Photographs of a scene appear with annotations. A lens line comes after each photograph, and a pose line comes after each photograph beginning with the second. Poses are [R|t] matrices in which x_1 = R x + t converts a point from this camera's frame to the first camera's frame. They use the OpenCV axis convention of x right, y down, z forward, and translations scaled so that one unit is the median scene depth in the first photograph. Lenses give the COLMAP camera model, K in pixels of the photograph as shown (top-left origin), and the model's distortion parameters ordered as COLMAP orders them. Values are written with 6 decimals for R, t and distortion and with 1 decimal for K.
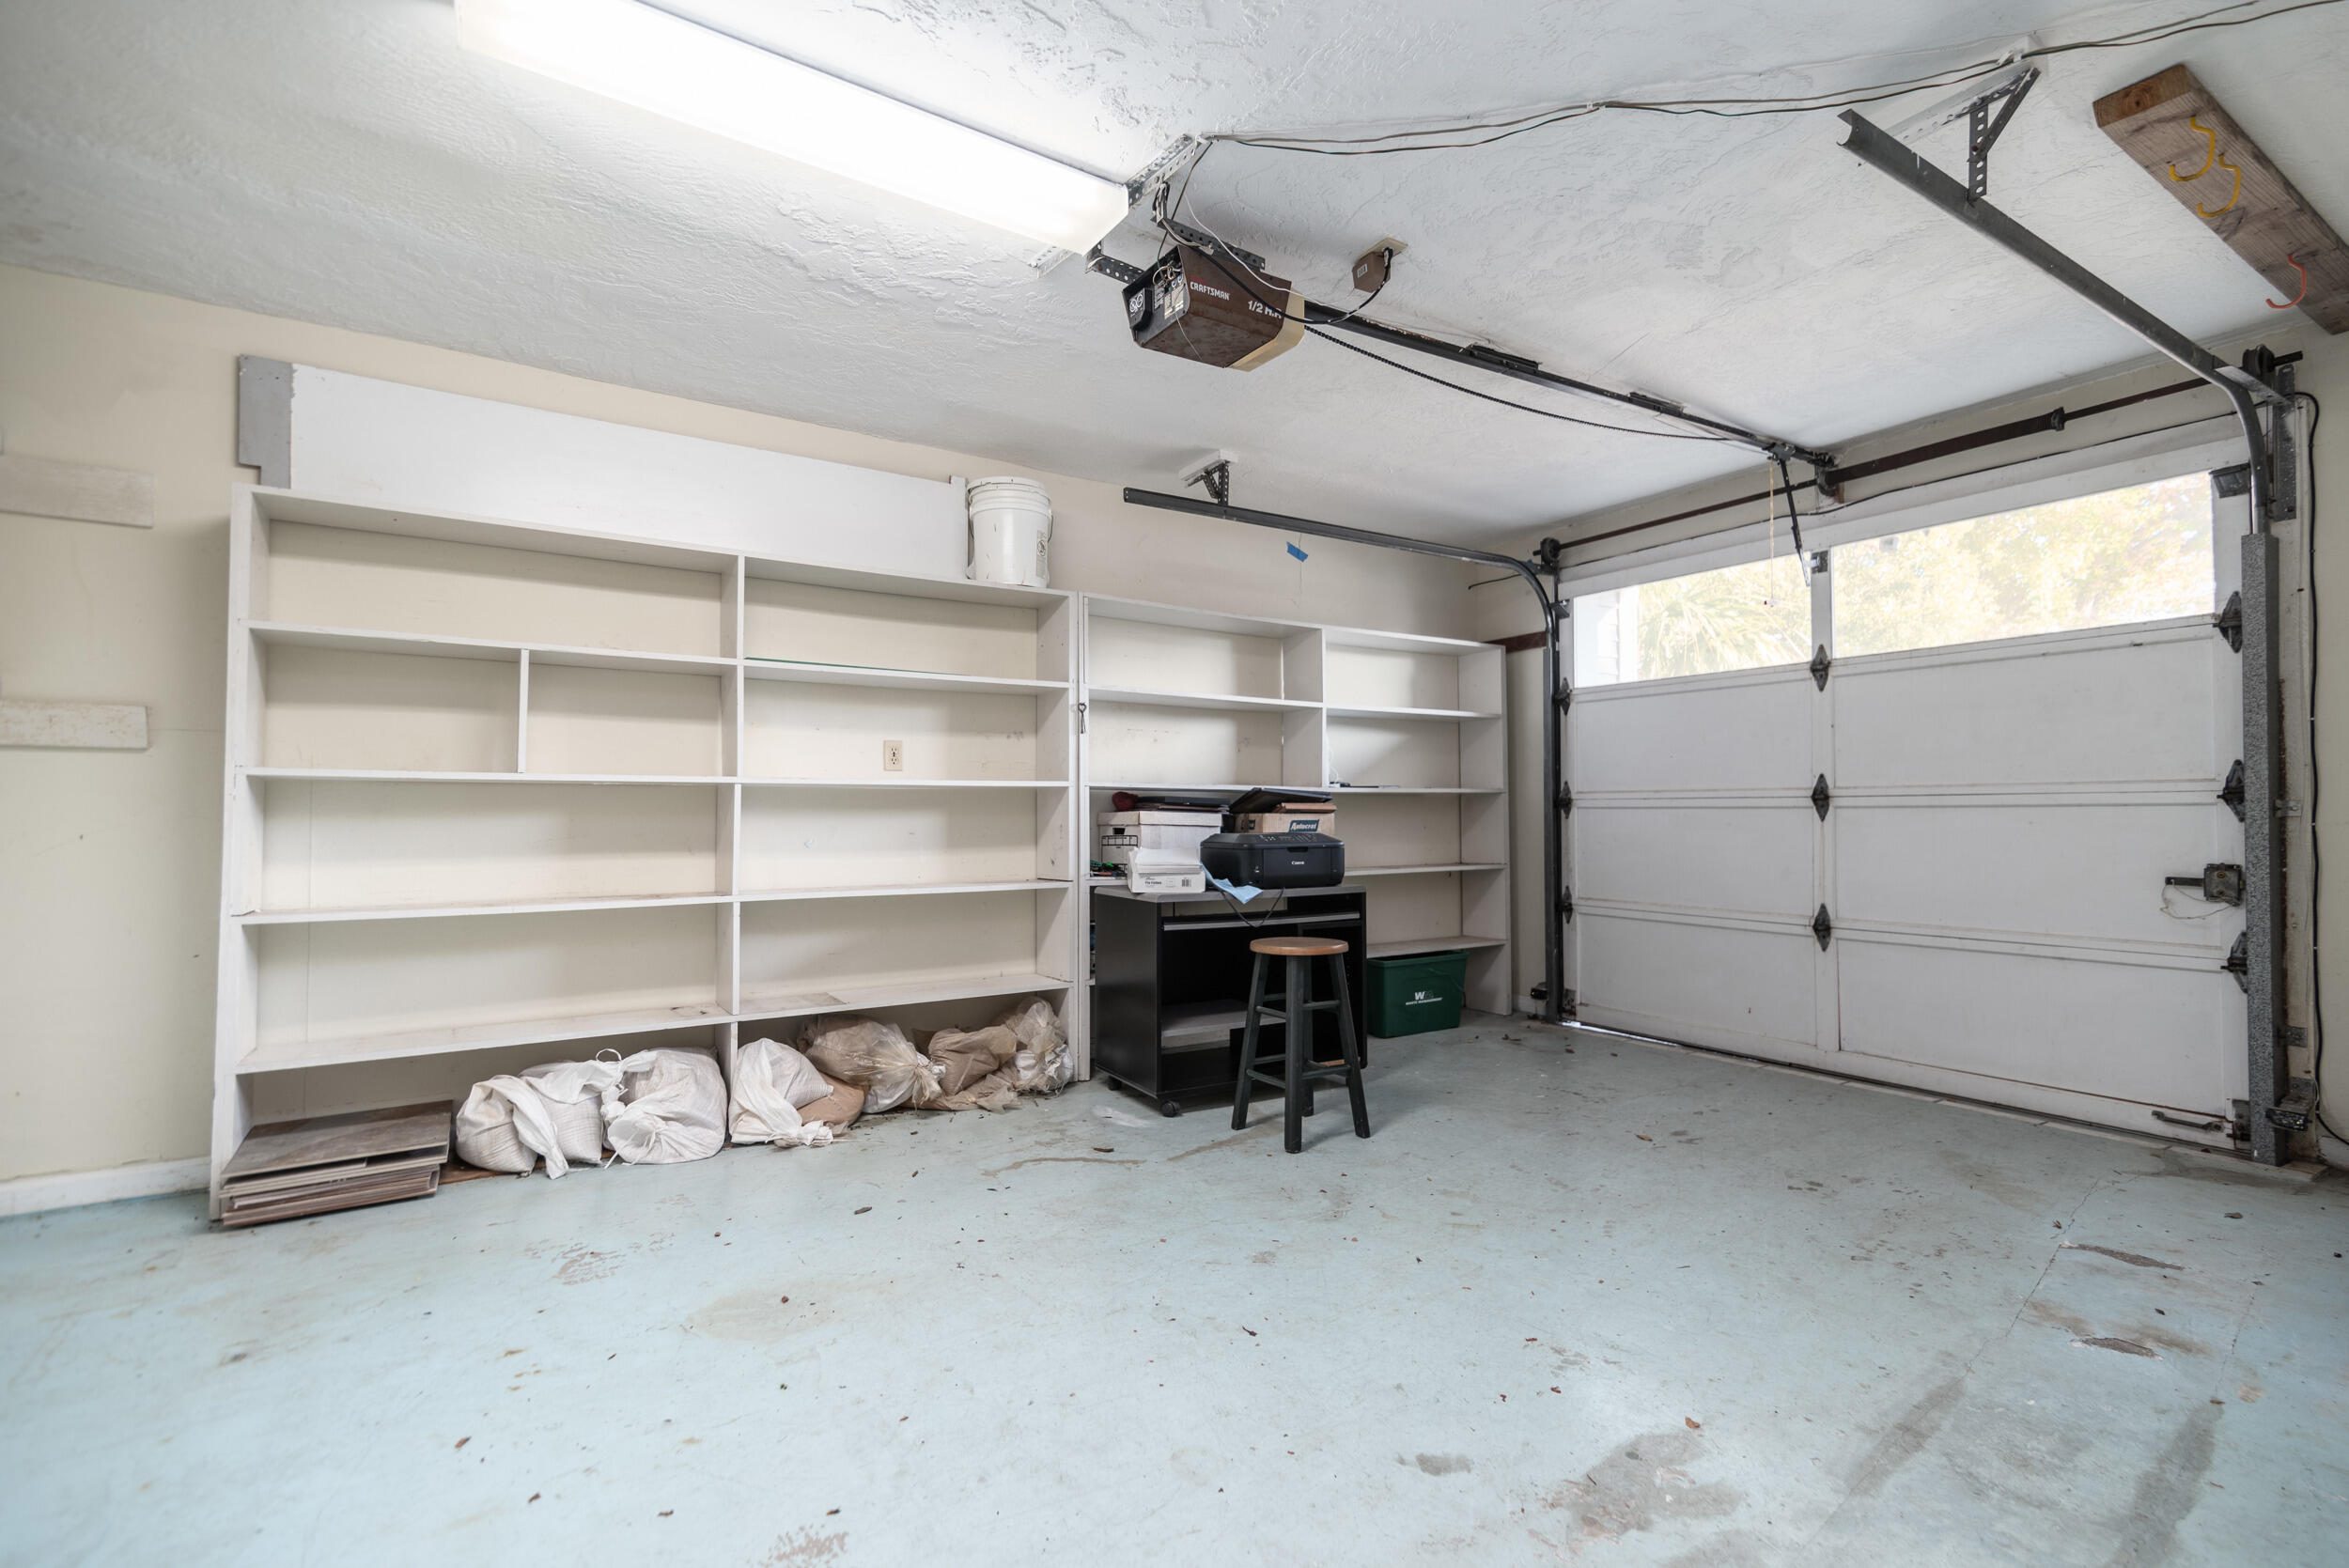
lens RADIAL K [[1080.5, 0, 1184.5], [0, 1080.5, 790.7], [0, 0, 1]] dist [-0.018696, 0.001991]
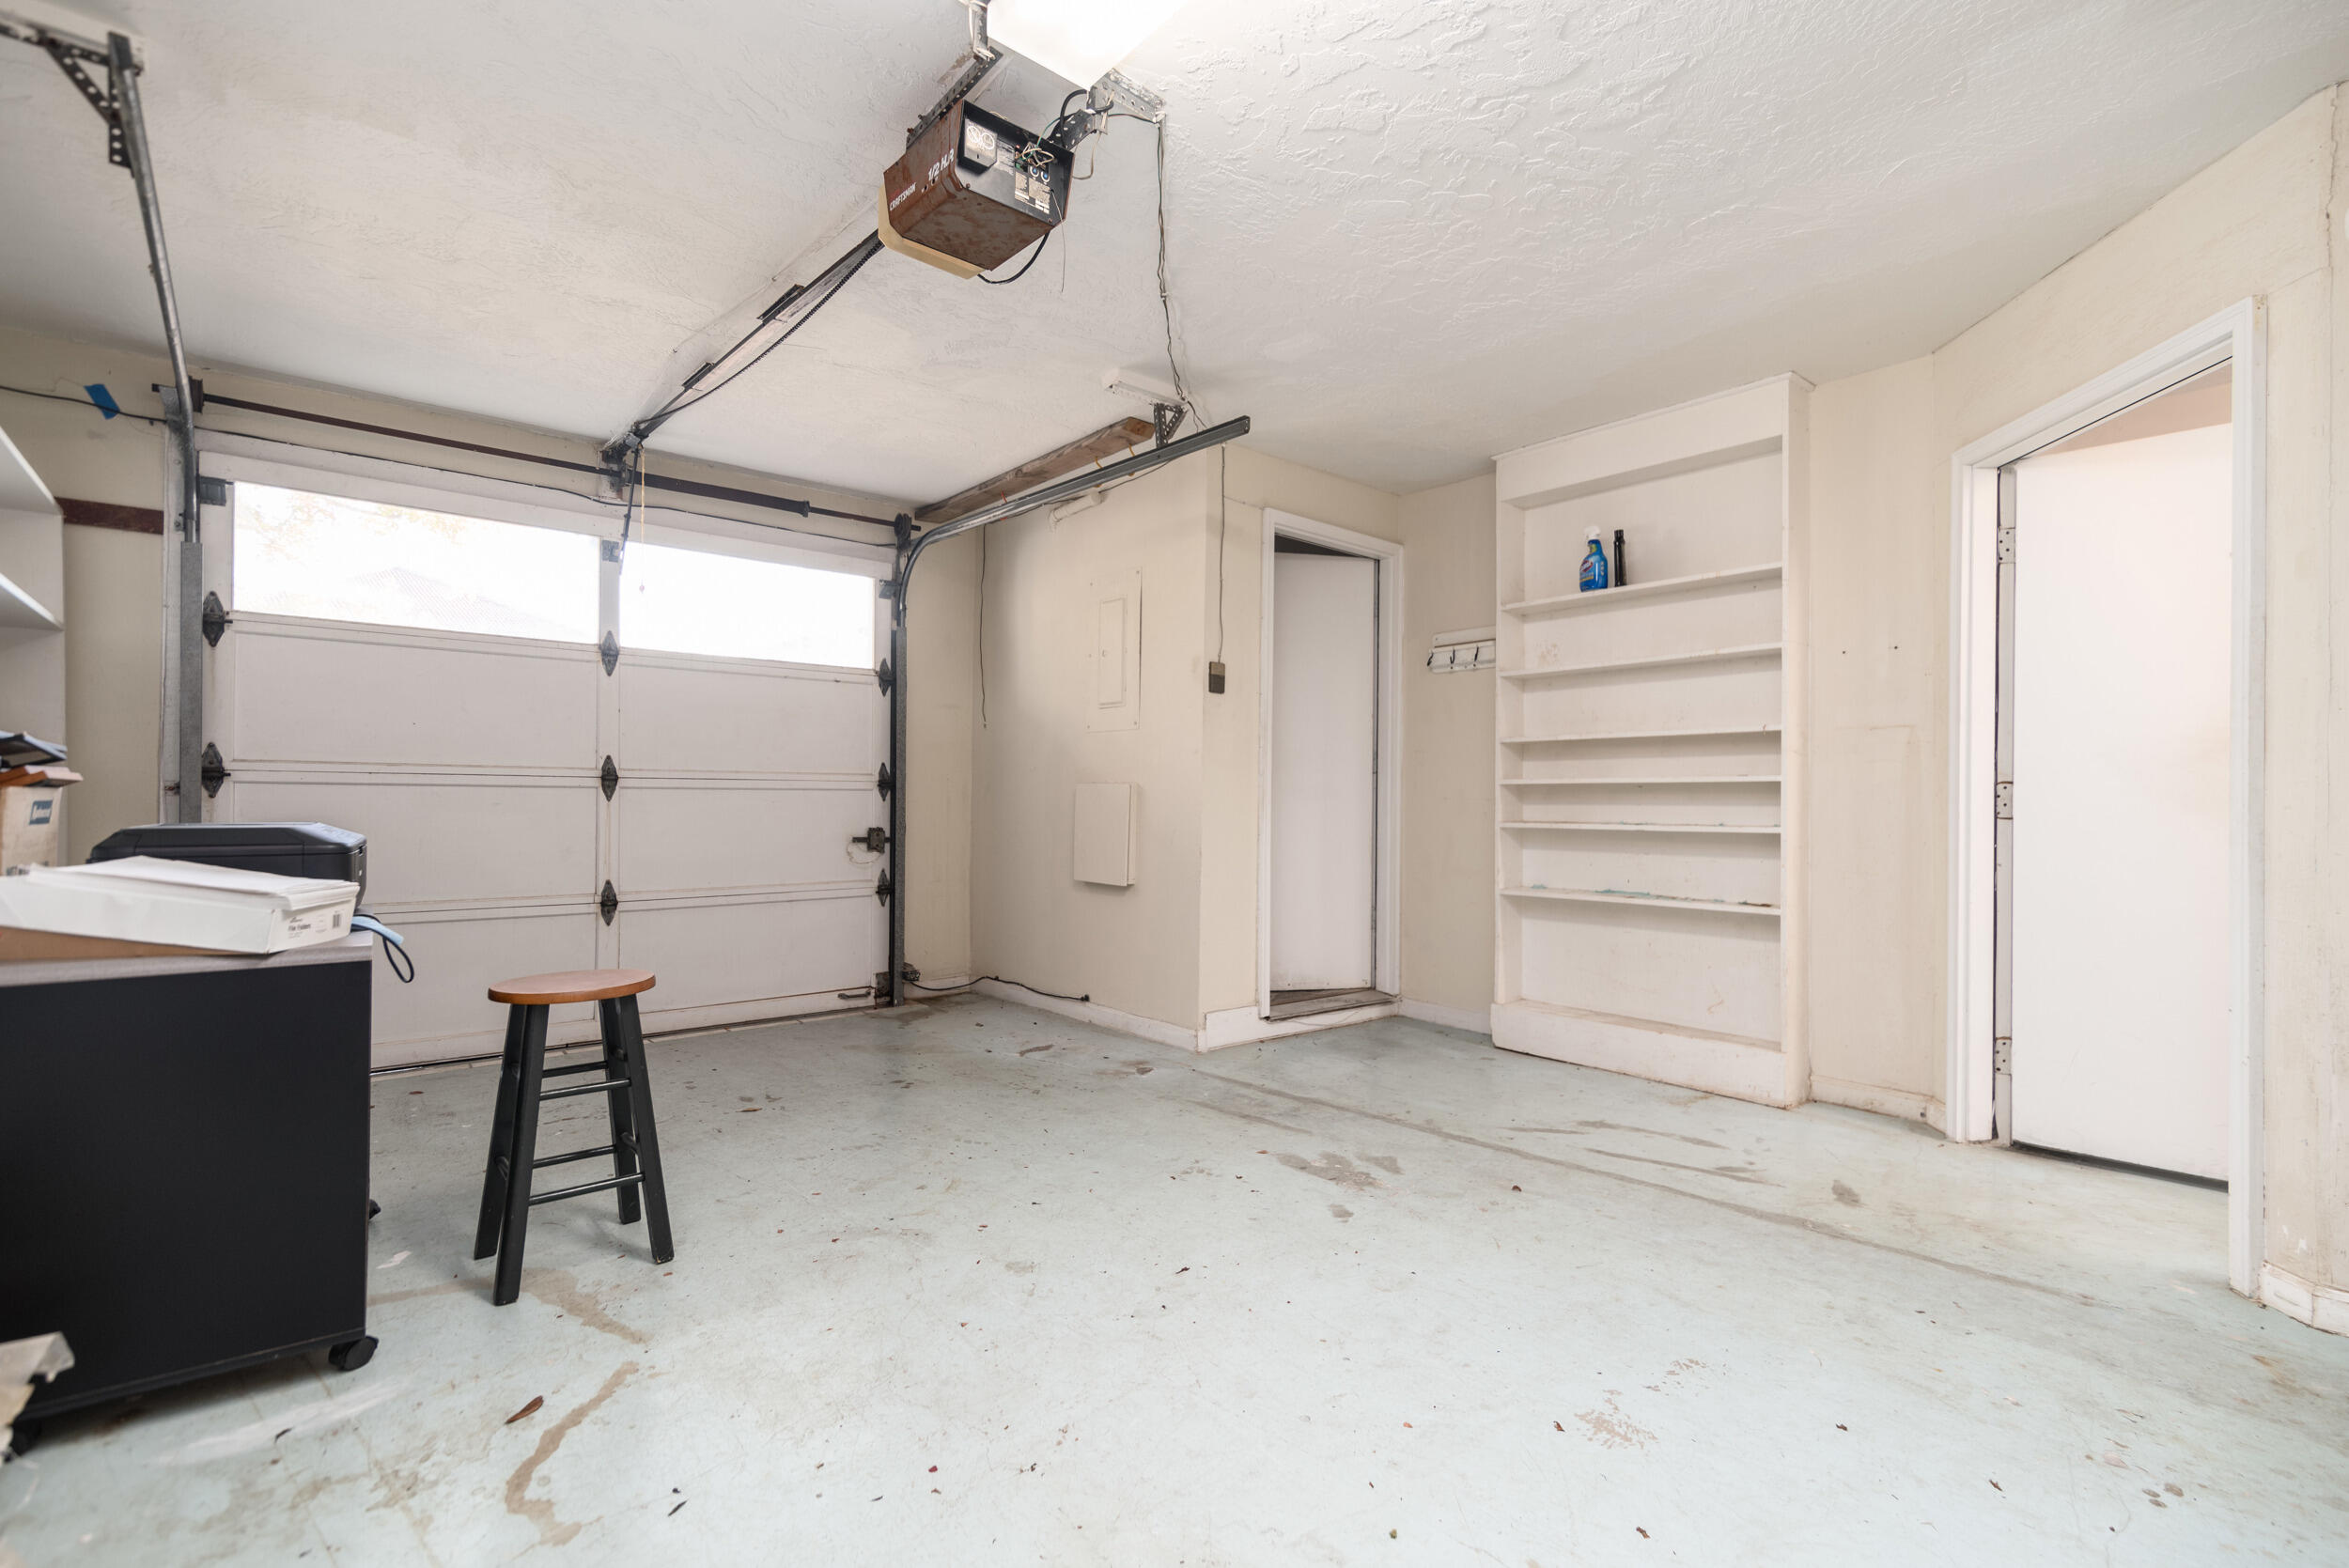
lens RADIAL K [[1080.5, 0, 1191.4], [0, 1080.5, 798.4], [0, 0, 1]] dist [-0.018696, 0.001991]
pose [[-0.169723, -0.001162, 0.985491, -0.683941], [-0.031369, 0.999499, -0.004223, 0.016681], [-0.984992, -0.031630, -0.169675, 0.796698]]
